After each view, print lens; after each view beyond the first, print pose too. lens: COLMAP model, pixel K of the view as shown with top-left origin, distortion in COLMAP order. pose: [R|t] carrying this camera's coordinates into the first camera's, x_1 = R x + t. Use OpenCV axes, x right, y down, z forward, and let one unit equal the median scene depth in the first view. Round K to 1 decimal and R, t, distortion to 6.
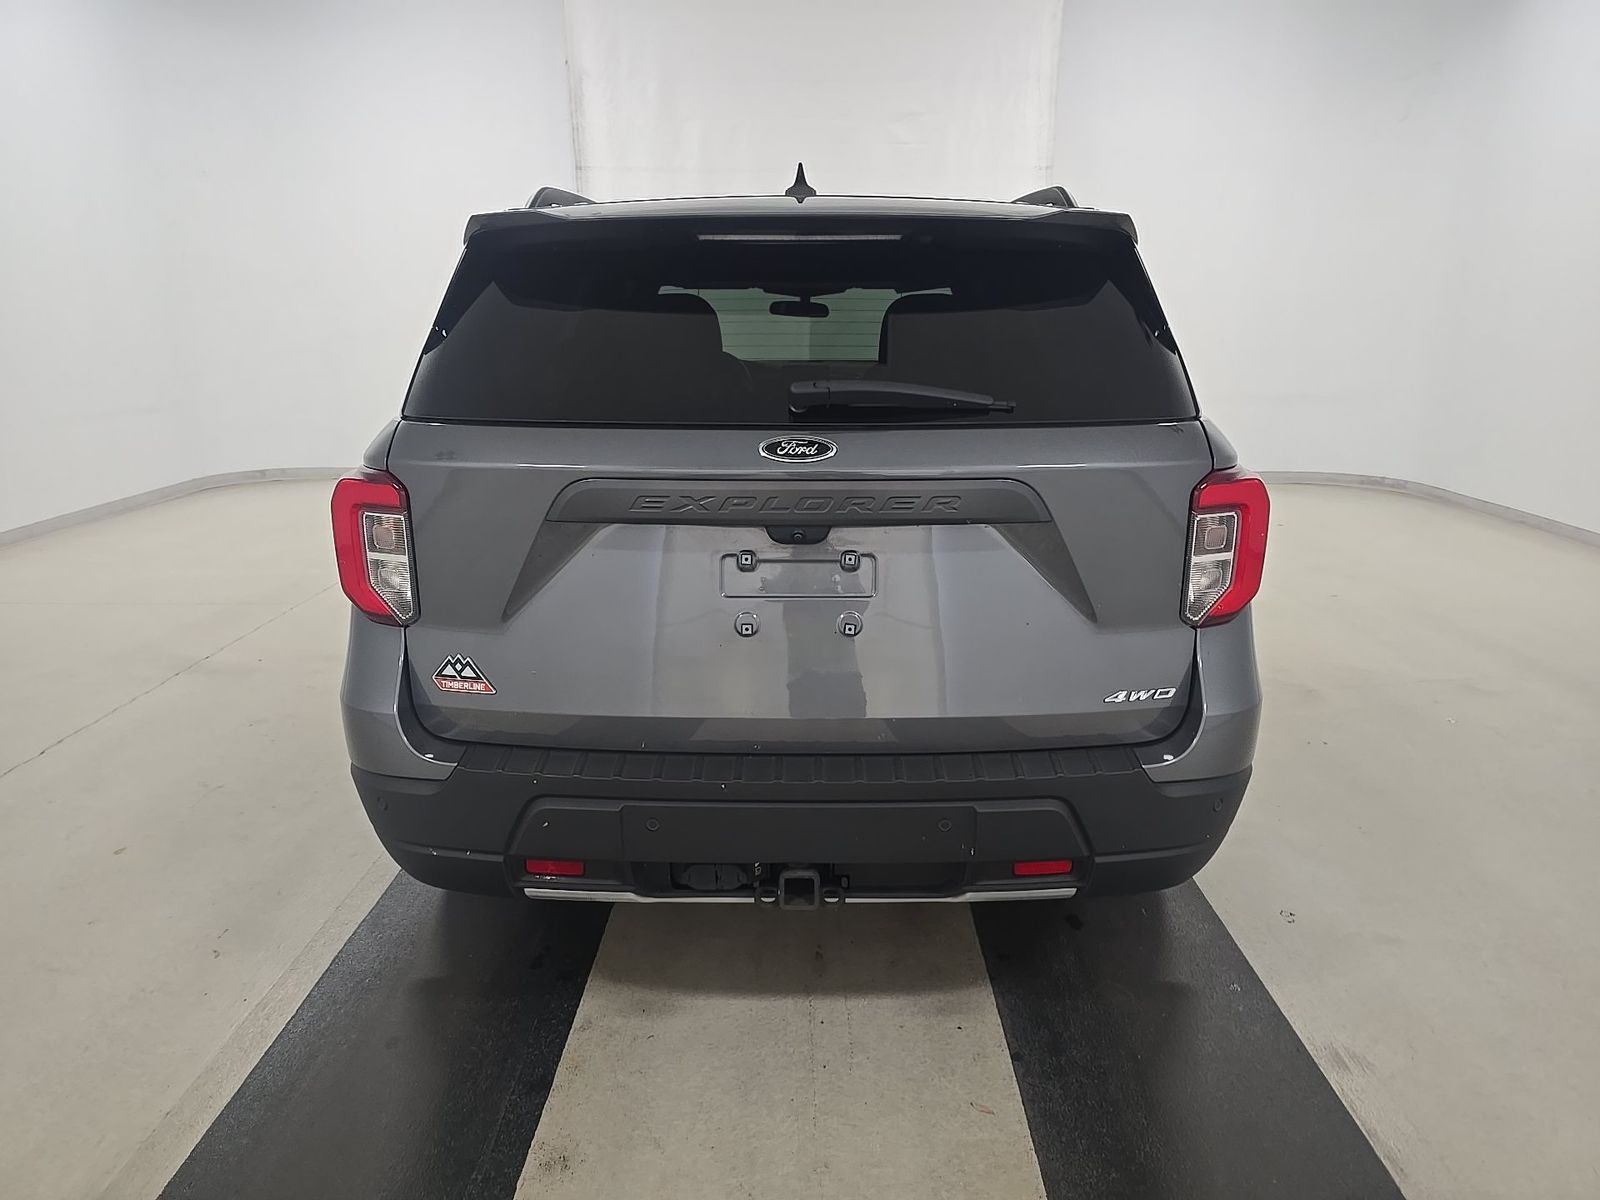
lens RADIAL K [[1072.2, 0, 804.8], [0, 1072.2, 600.2], [0, 0, 1]] dist [0.063800, -0.051754]
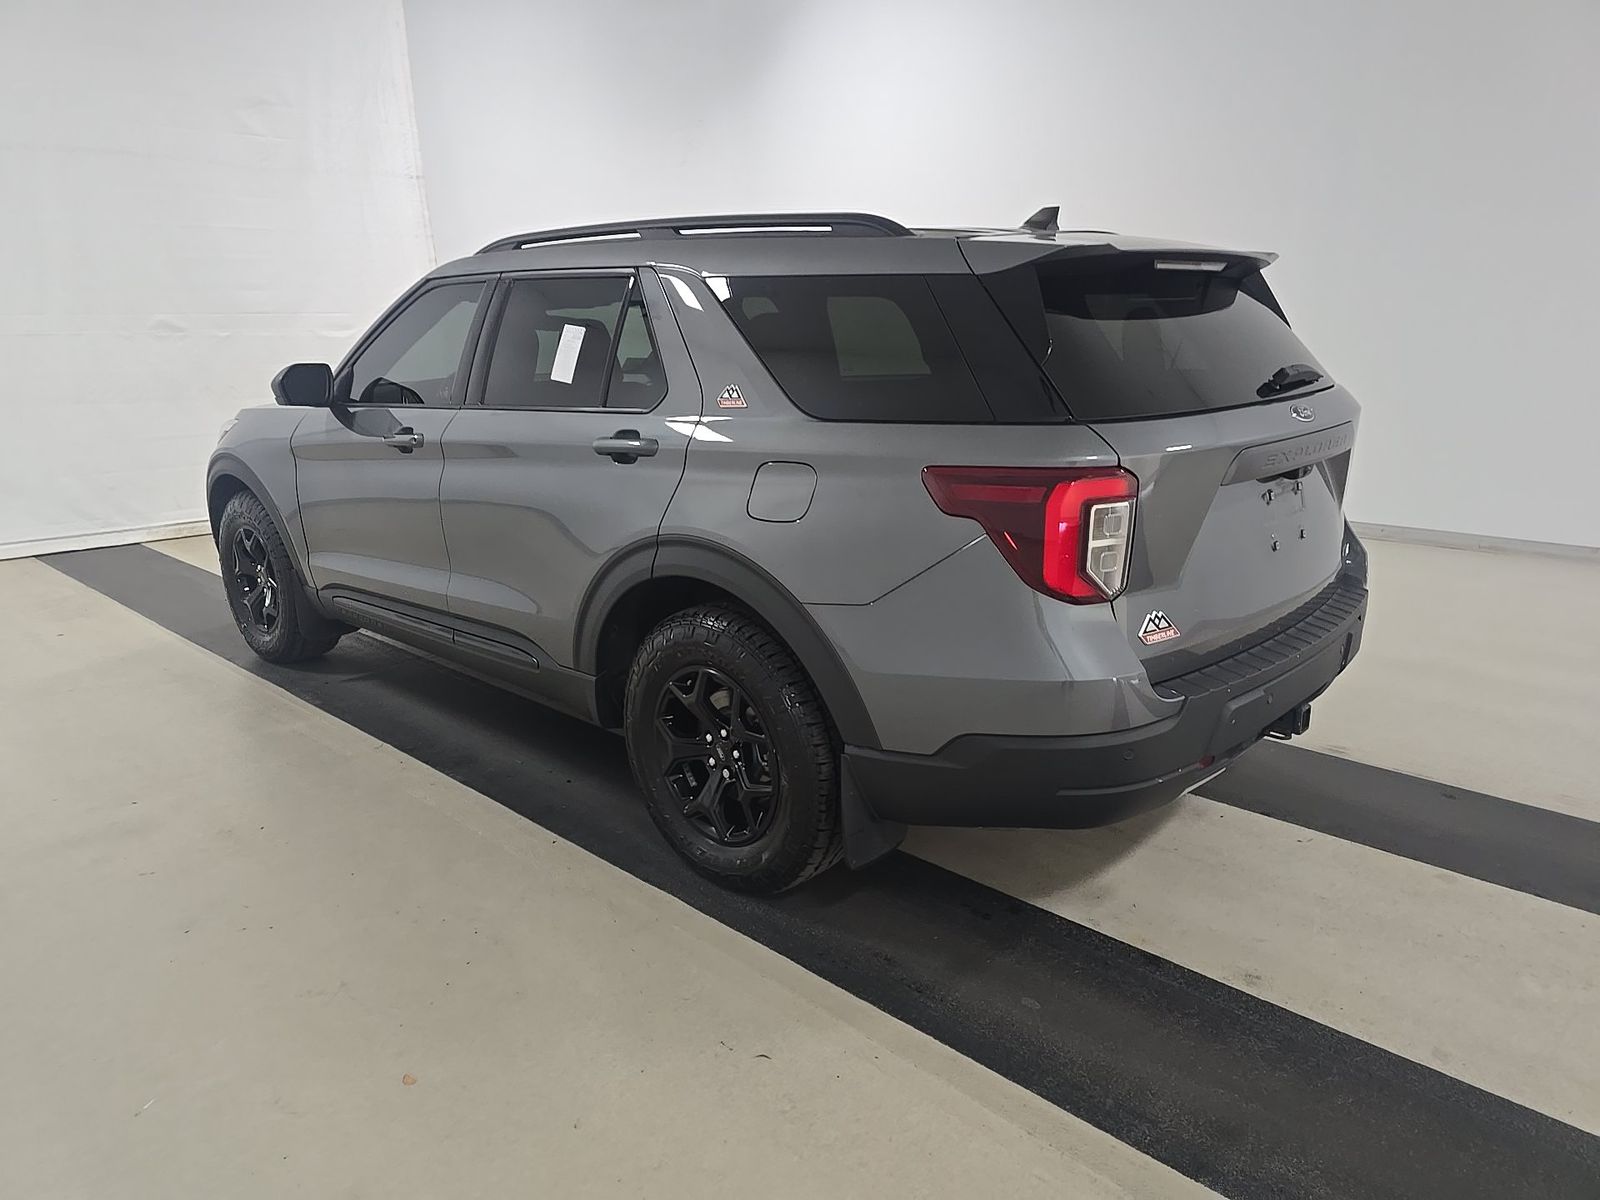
lens RADIAL K [[1072.2, 0, 804.8], [0, 1072.2, 600.2], [0, 0, 1]] dist [0.063800, -0.051754]
pose [[0.672318, -0.199026, 0.713006, -1.288253], [0.204585, 0.975621, 0.079422, -0.122866], [-0.711431, 0.092474, 0.696646, 0.392516]]
